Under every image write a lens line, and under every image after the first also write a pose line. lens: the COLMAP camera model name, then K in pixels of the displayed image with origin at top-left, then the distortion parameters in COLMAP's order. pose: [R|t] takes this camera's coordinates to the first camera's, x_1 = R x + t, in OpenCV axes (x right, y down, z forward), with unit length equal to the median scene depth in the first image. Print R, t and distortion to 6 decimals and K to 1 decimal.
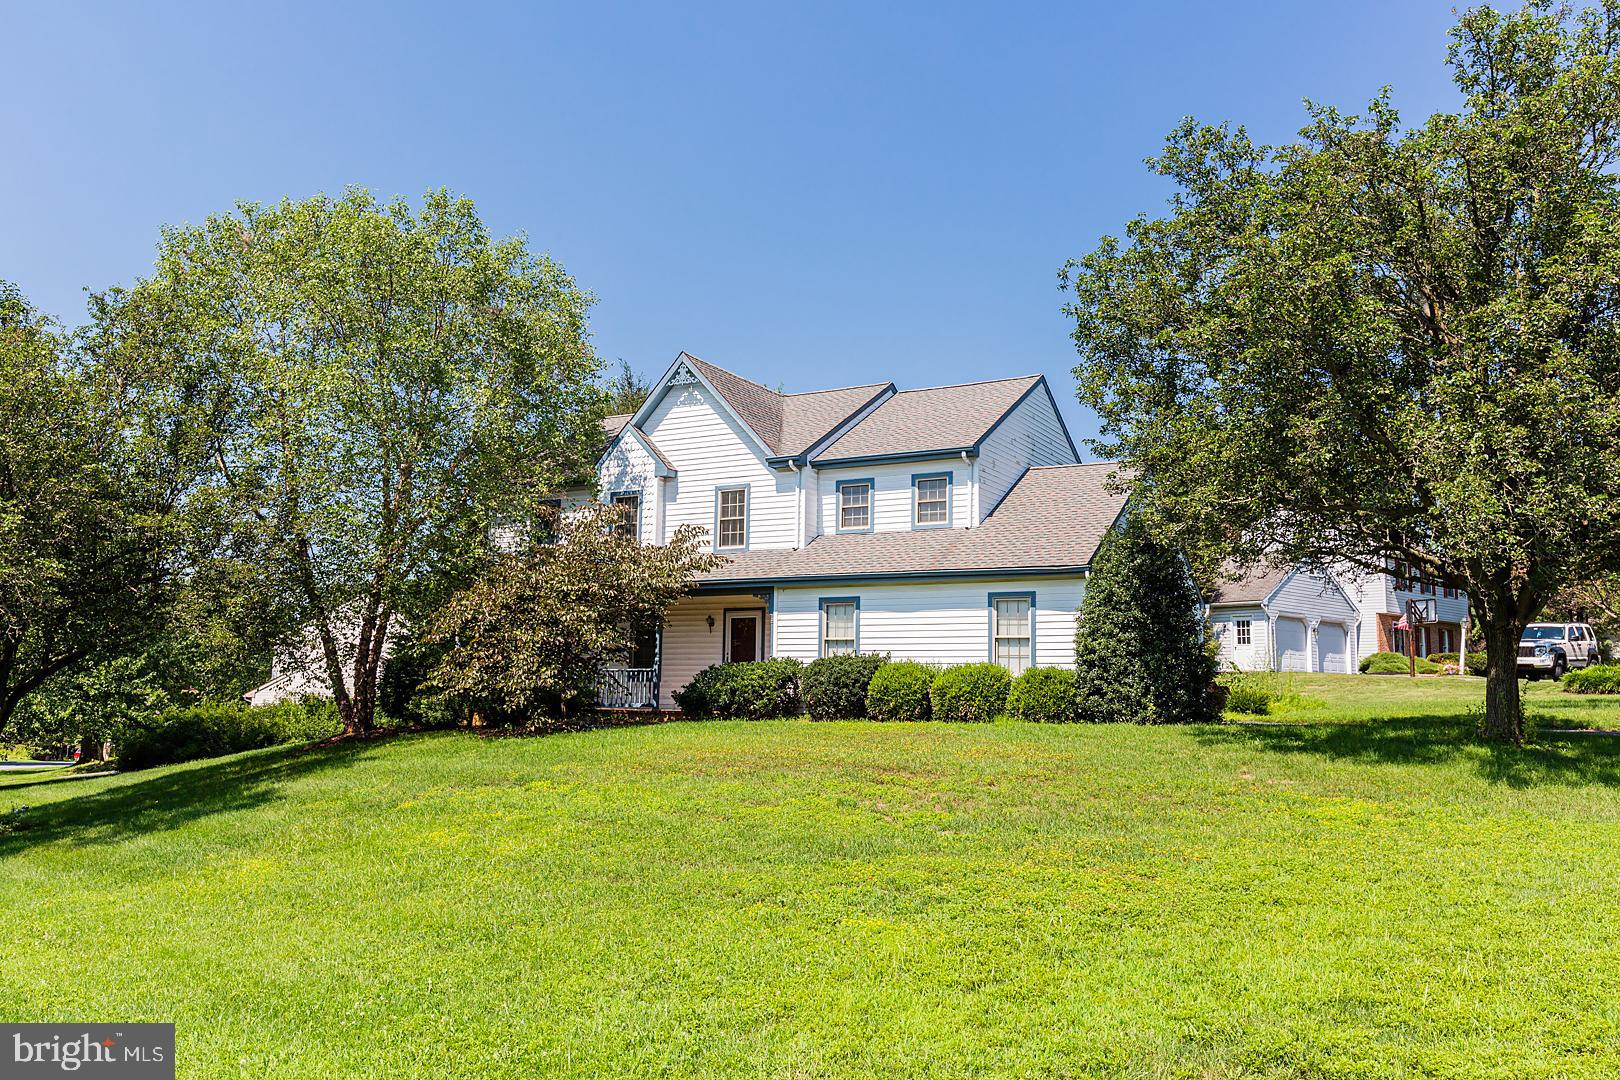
lens RADIAL K [[1168.0, 0, 745.1], [0, 1168.0, 547.6], [0, 0, 1]] dist [0.021482, -0.009441]
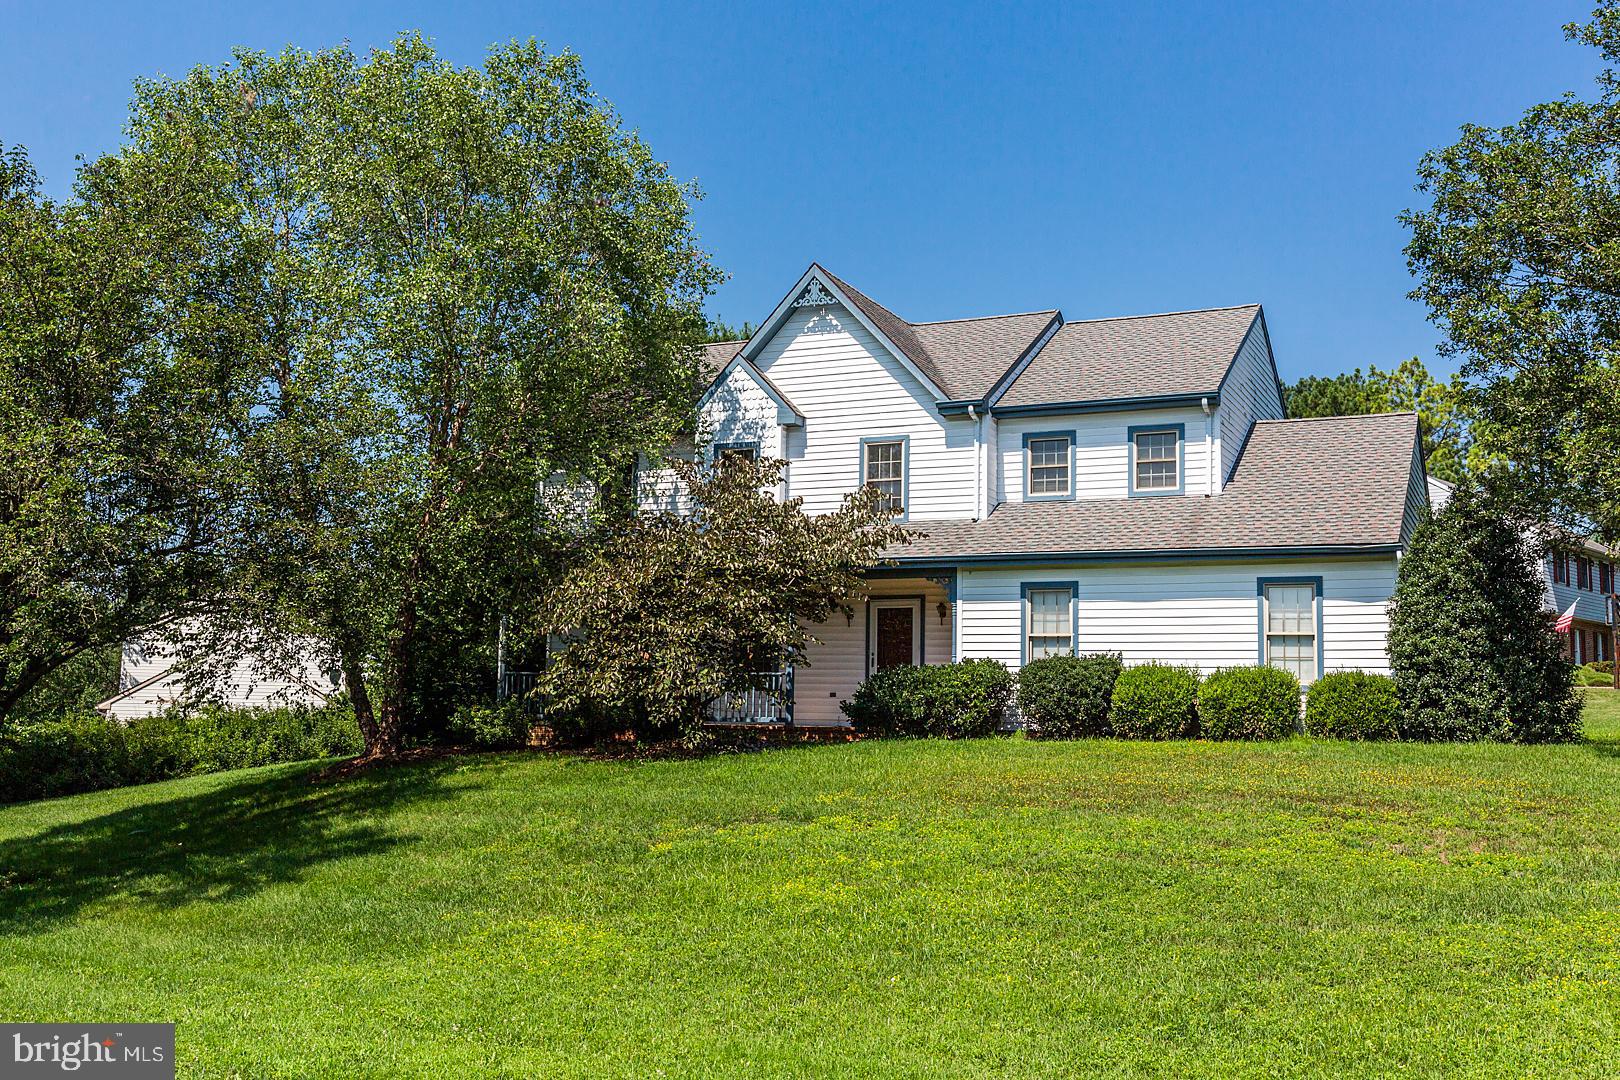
lens RADIAL K [[1460.6, 0, 682.6], [0, 1460.6, 553.3], [0, 0, 1]] dist [-0.006255, 0.004747]
pose [[0.997546, 0.011441, 0.069069, -0.228282], [-0.012621, 0.999781, 0.016675, 0.010010], [-0.068863, -0.017505, 0.997473, 0.045025]]
